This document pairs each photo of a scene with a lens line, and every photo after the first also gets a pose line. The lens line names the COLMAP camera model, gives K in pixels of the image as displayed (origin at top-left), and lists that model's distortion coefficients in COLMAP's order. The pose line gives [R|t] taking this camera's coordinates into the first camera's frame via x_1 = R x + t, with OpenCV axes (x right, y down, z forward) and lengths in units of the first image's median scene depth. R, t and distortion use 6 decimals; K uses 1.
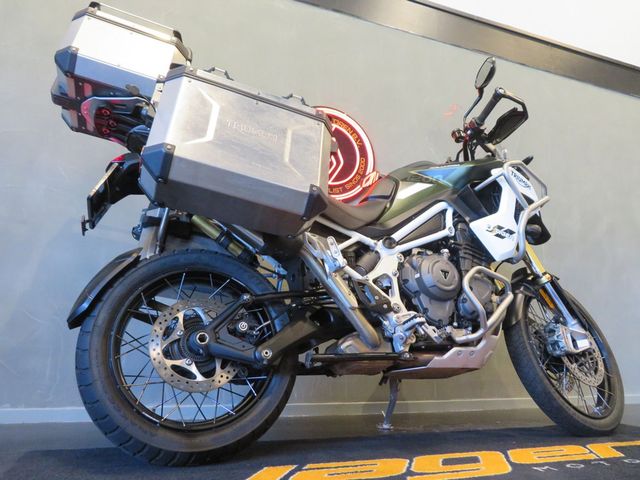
lens RADIAL K [[525.9, 0, 320.0], [0, 525.9, 240.0], [0, 0, 1]] dist [0.002468, 0.000824]
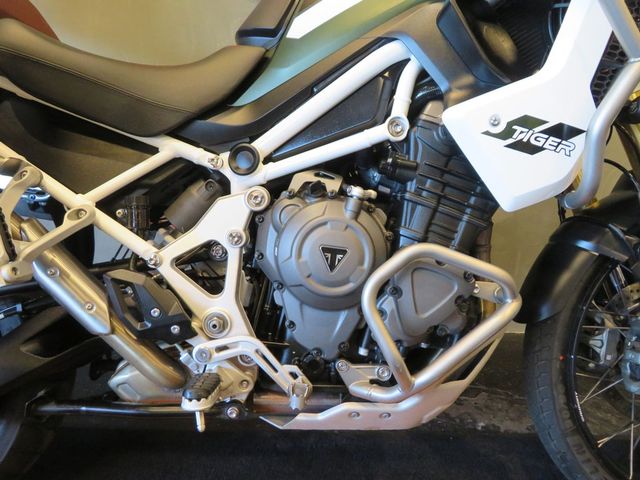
lens RADIAL K [[479.8, 0, 340.1], [0, 479.8, 242.0], [0, 0, 1]] dist [0.000419, 0.003162]
pose [[0.926011, 0.127704, -0.355239, 0.361540], [0.066993, 0.870510, 0.487569, -0.127626], [0.371504, -0.475293, 0.797547, 0.669485]]
